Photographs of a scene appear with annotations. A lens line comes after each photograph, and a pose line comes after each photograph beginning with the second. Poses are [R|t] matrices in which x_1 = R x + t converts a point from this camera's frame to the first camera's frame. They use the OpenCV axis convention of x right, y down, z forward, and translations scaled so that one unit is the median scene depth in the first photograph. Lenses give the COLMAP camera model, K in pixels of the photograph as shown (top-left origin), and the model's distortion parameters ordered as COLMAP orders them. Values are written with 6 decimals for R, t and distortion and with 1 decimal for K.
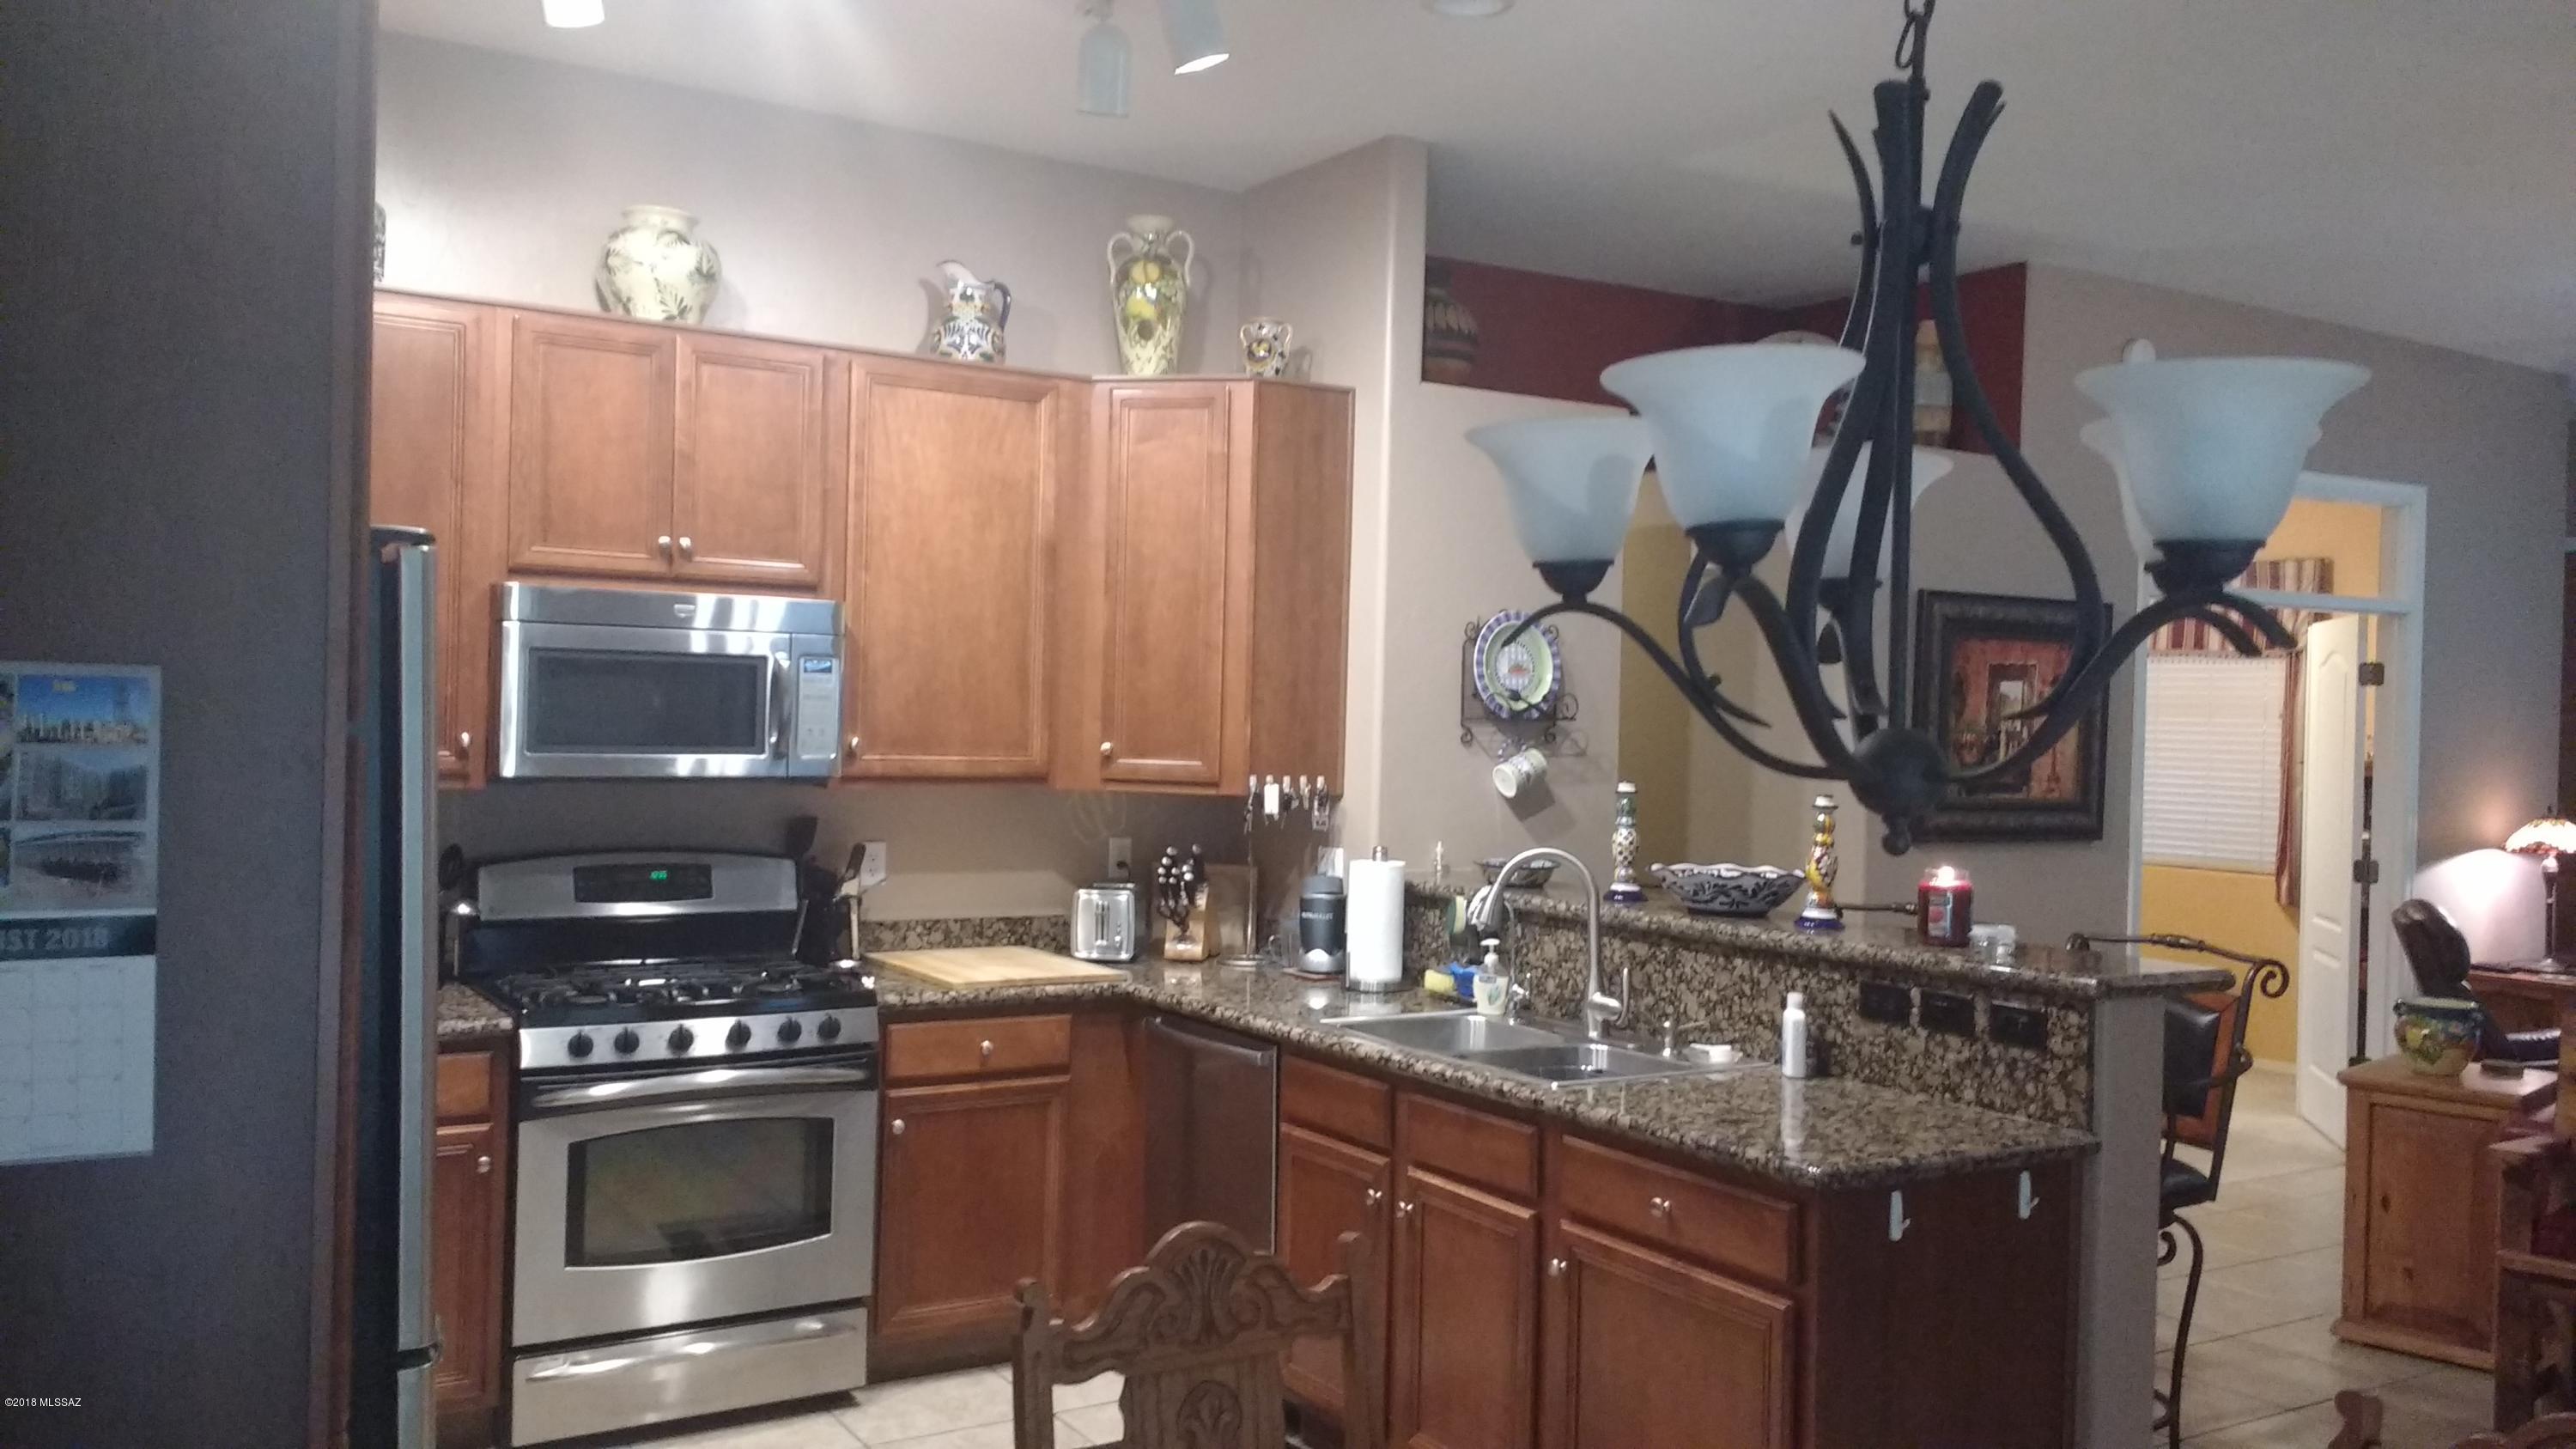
lens RADIAL K [[2009.7, 0, 1279.7], [0, 2009.7, 726.2], [0, 0, 1]] dist [0.127424, -0.196703]
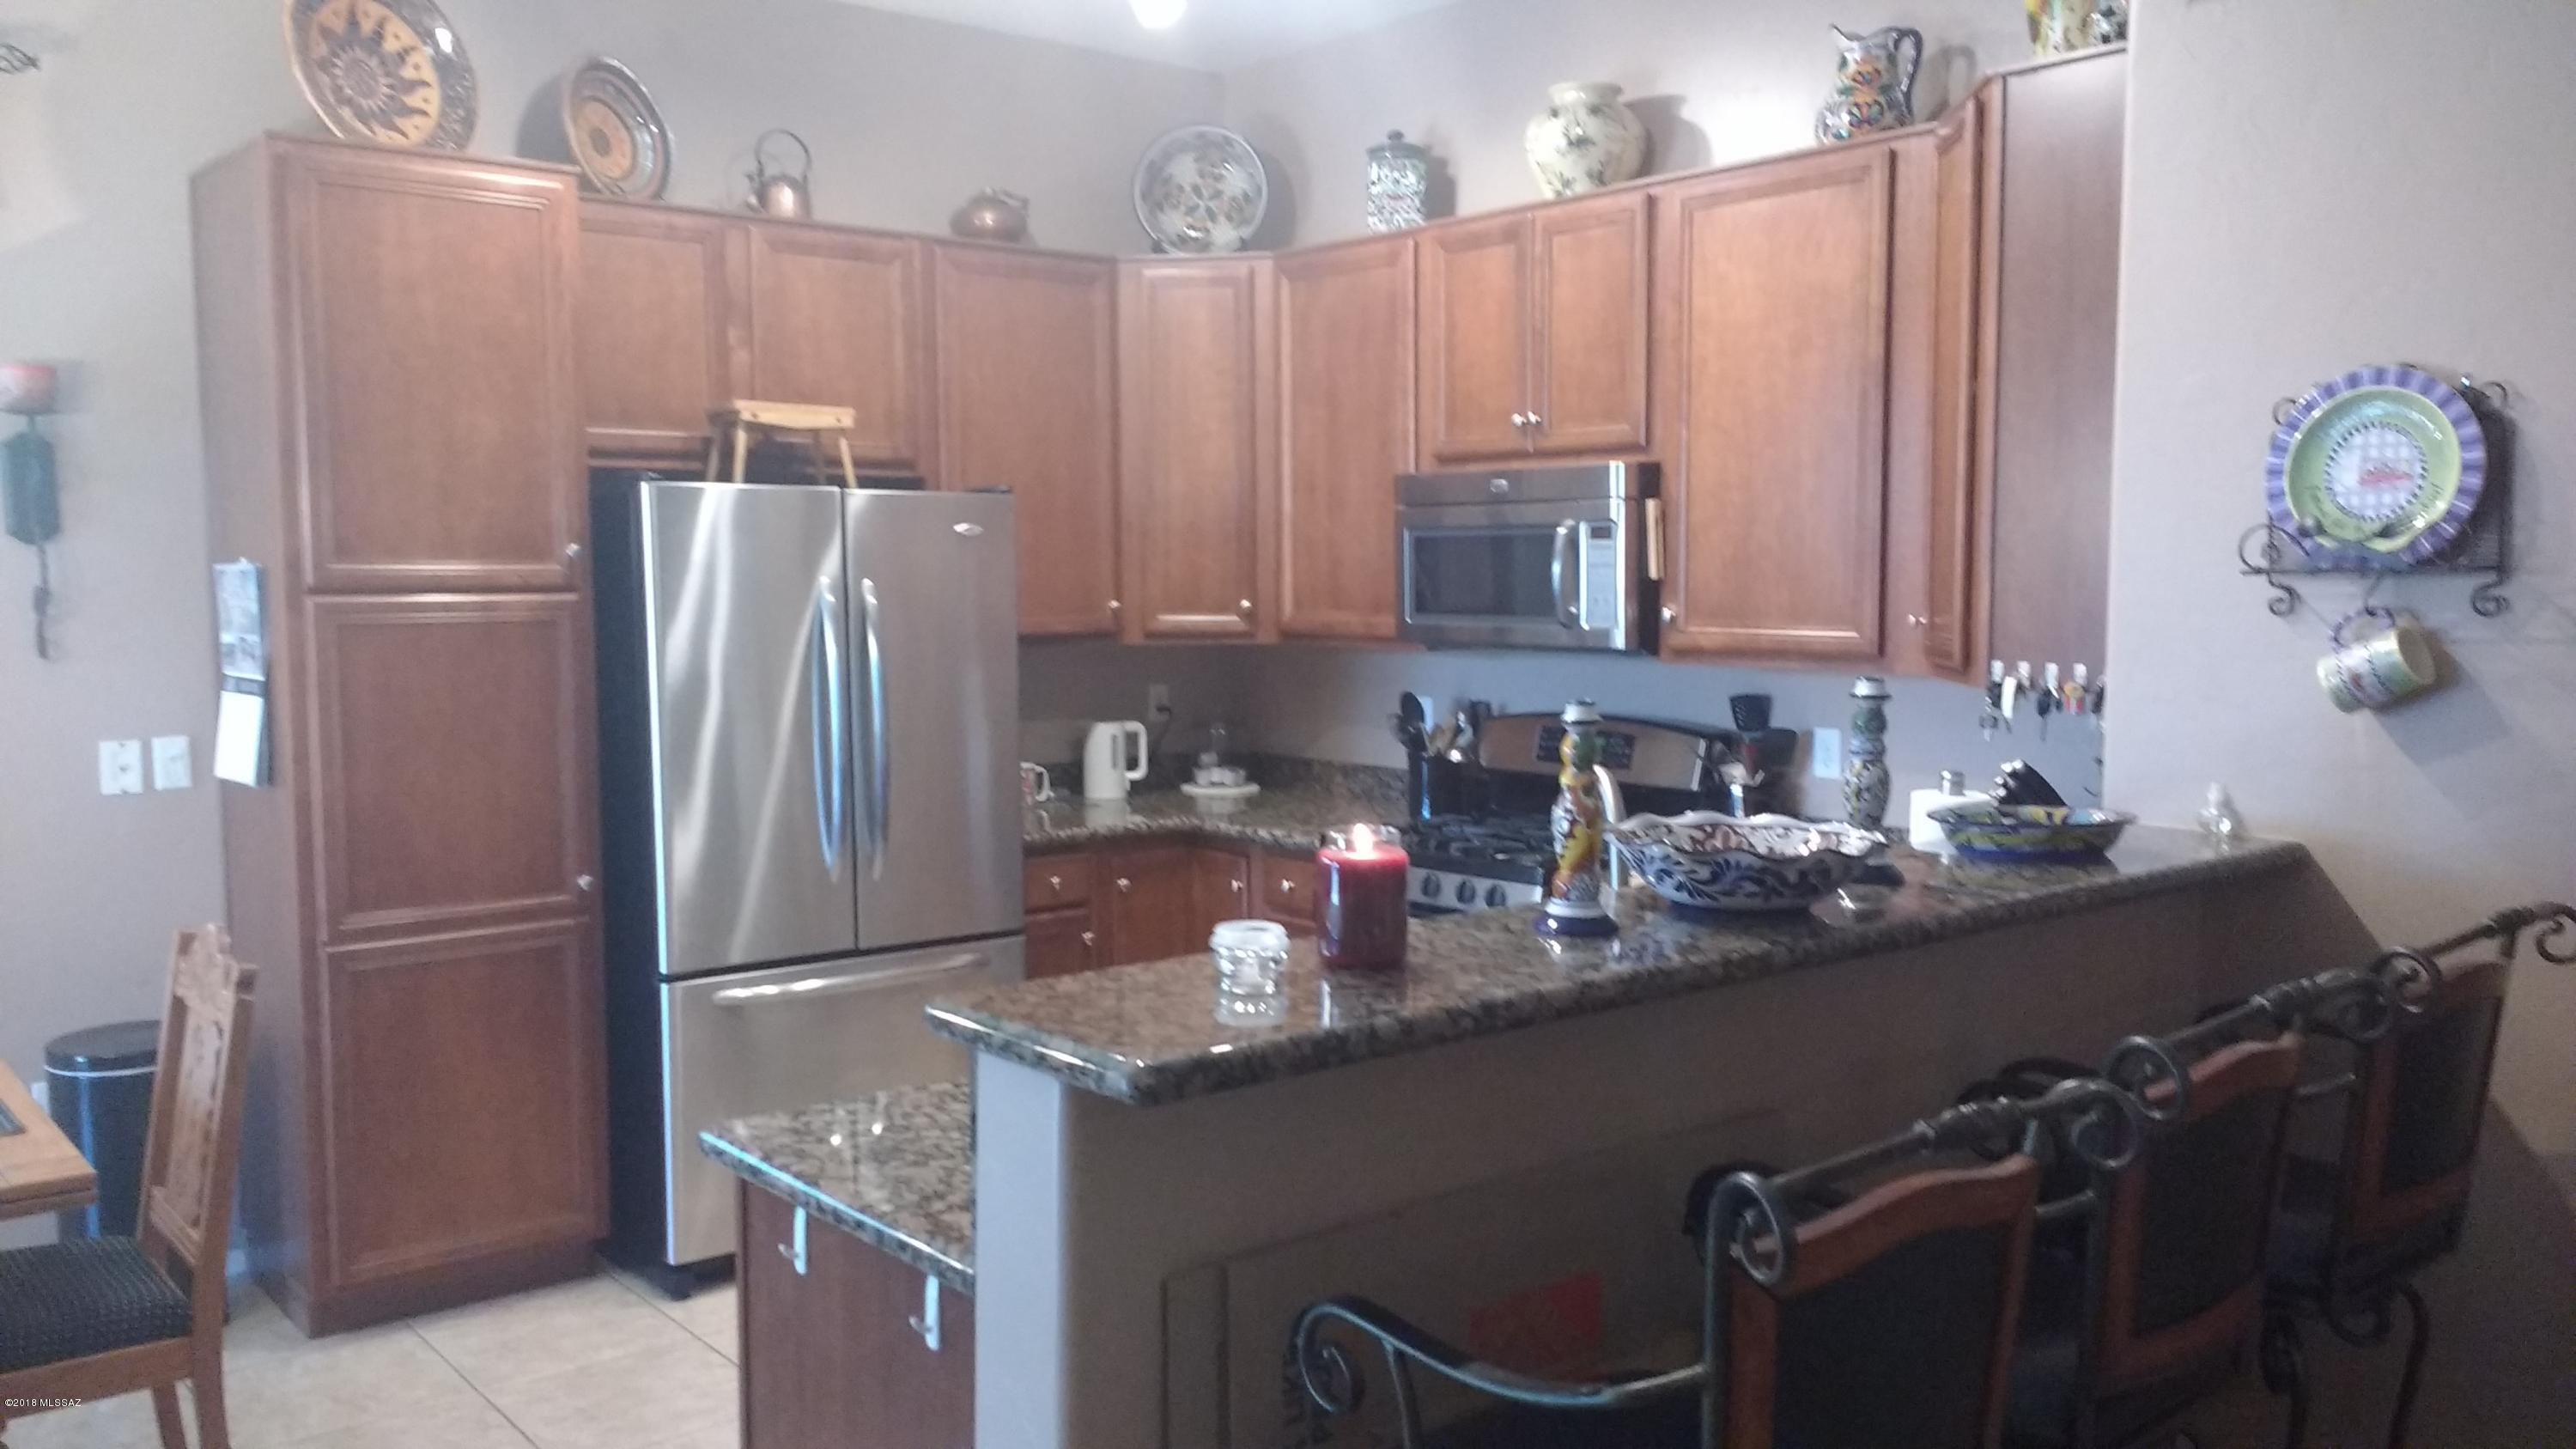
lens RADIAL K [[2009.7, 0, 1279.7], [0, 2009.7, 726.2], [0, 0, 1]] dist [0.127424, -0.196703]
pose [[0.127442, 0.054225, -0.990363, 0.703142], [0.000743, 0.998499, 0.054766, 0.009443], [0.991846, -0.007715, 0.127211, 0.726248]]
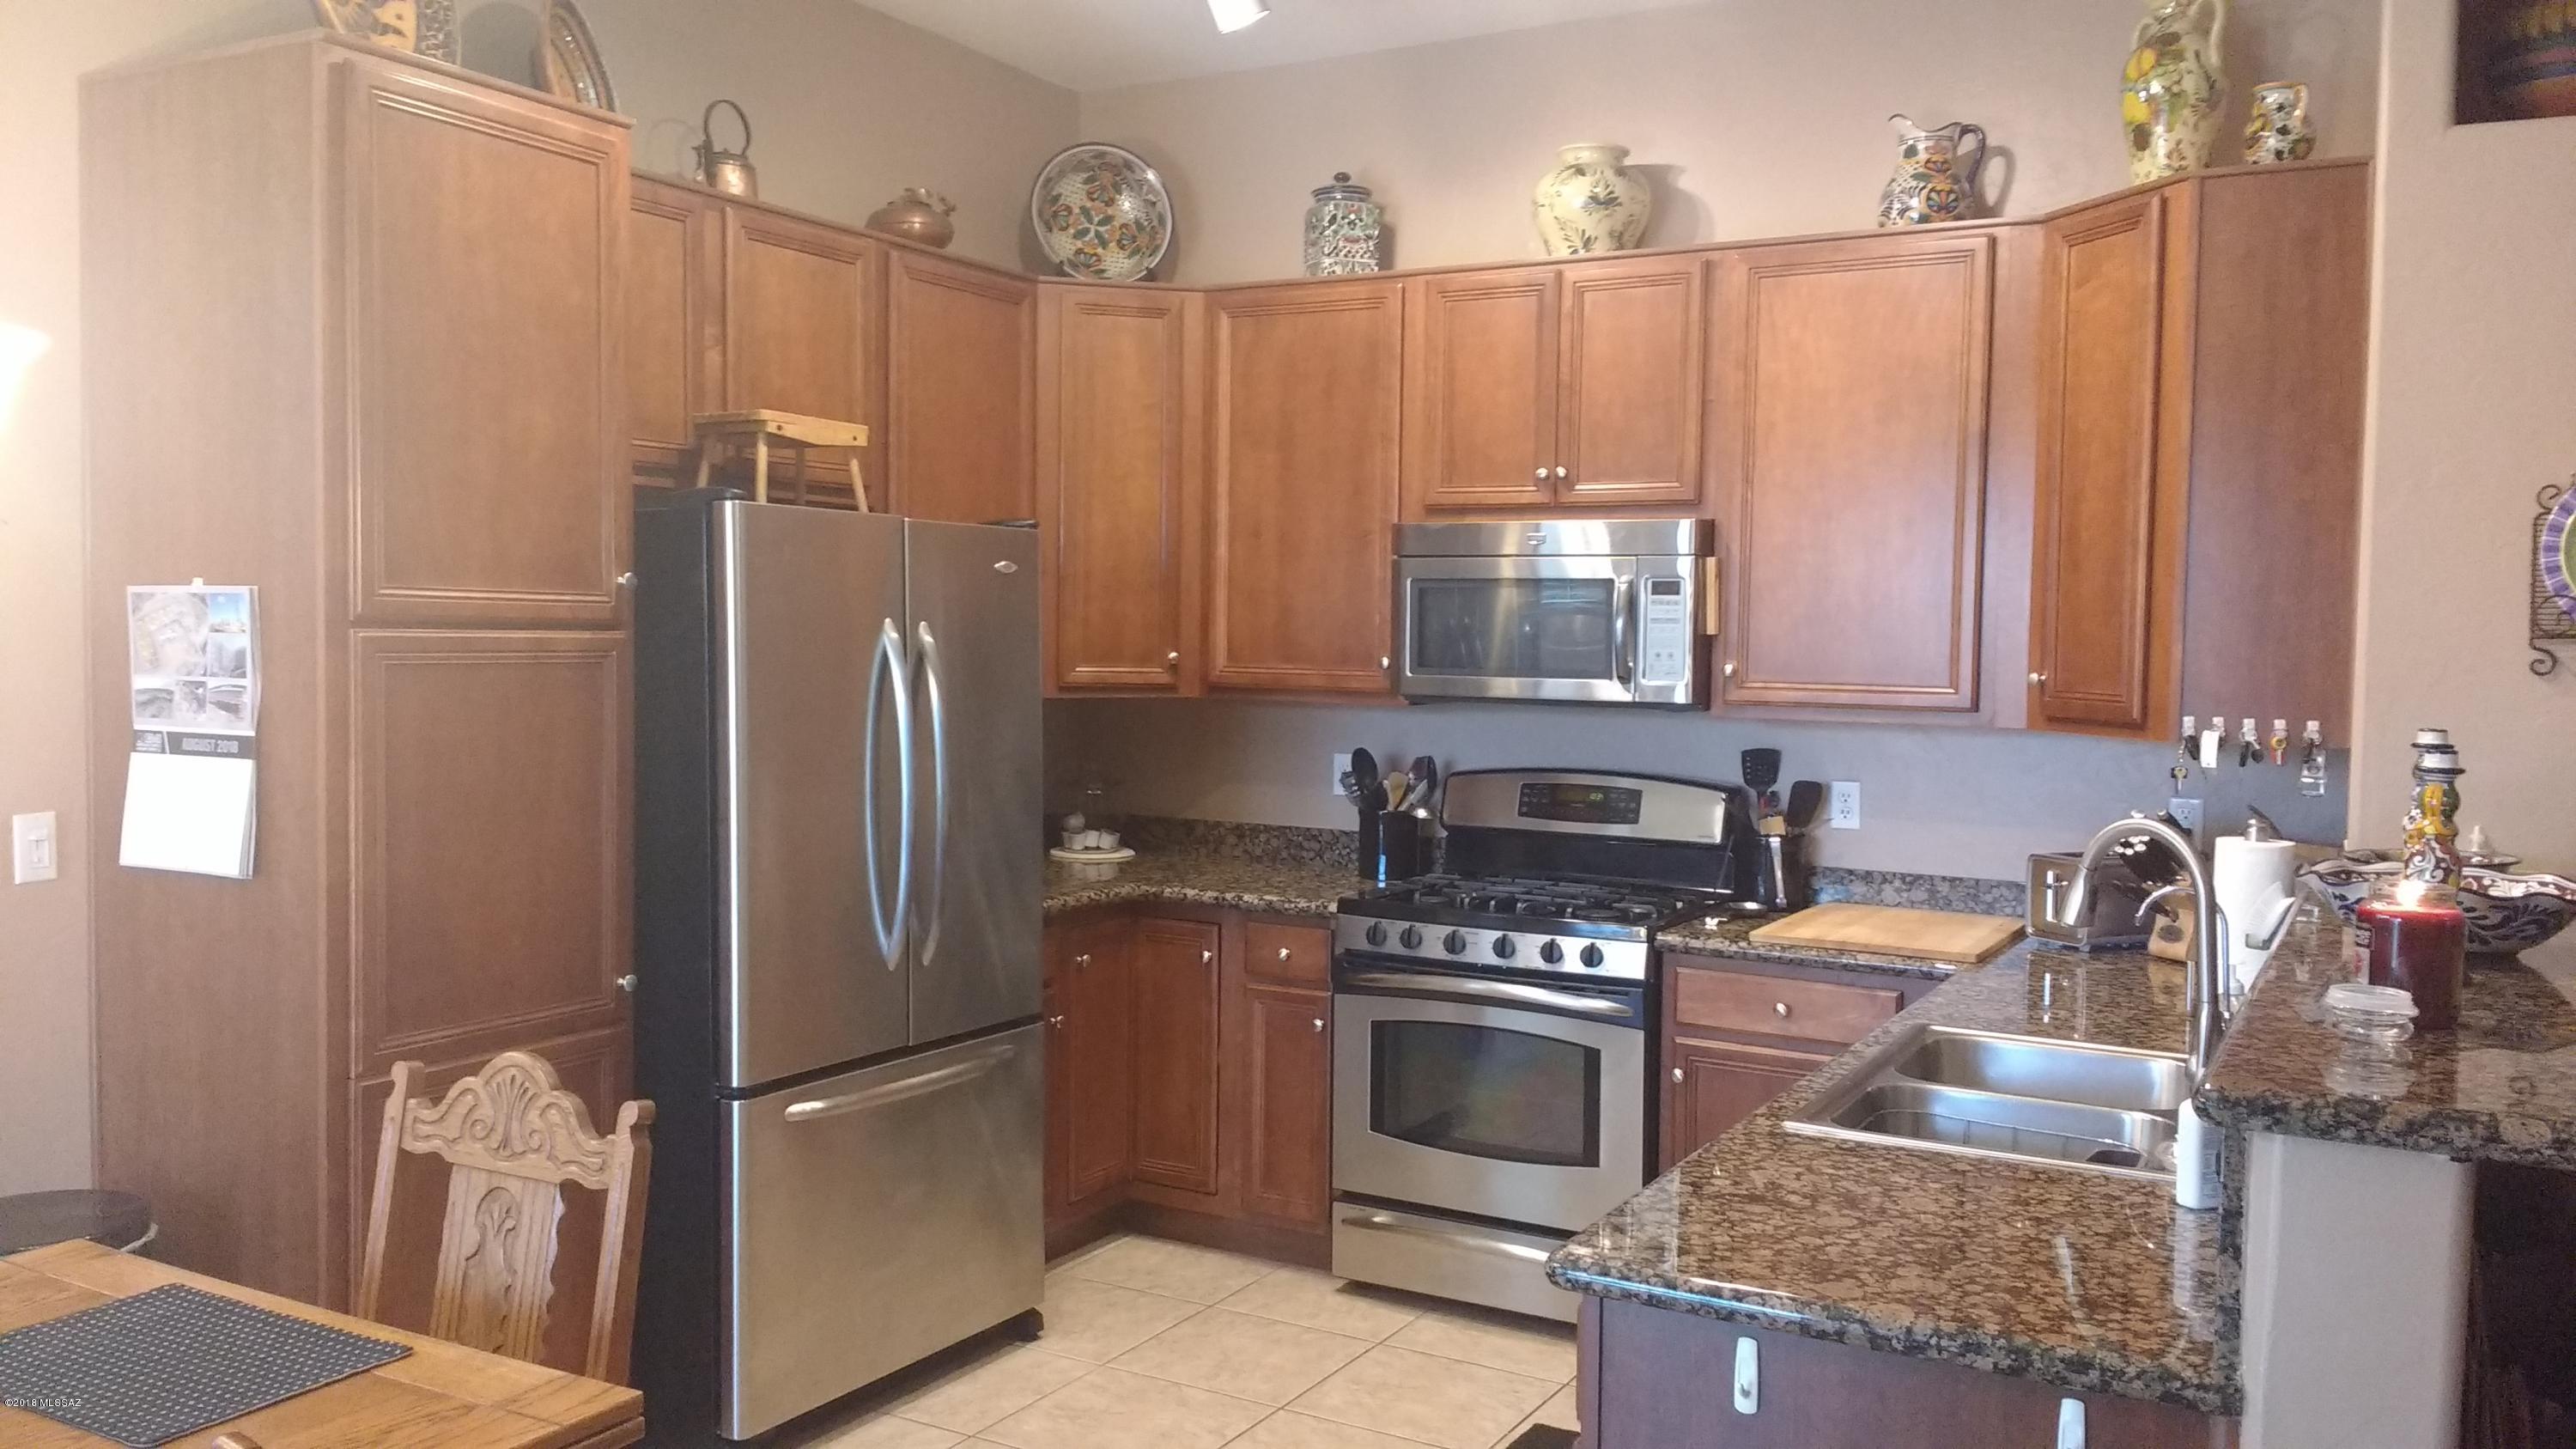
lens RADIAL K [[2009.7, 0, 1279.7], [0, 2009.7, 726.2], [0, 0, 1]] dist [0.127424, -0.196703]
pose [[0.476103, 0.024551, -0.879047, 0.529926], [-0.009084, 0.999694, 0.023000, 0.015548], [0.879342, -0.002965, 0.476181, 0.380501]]
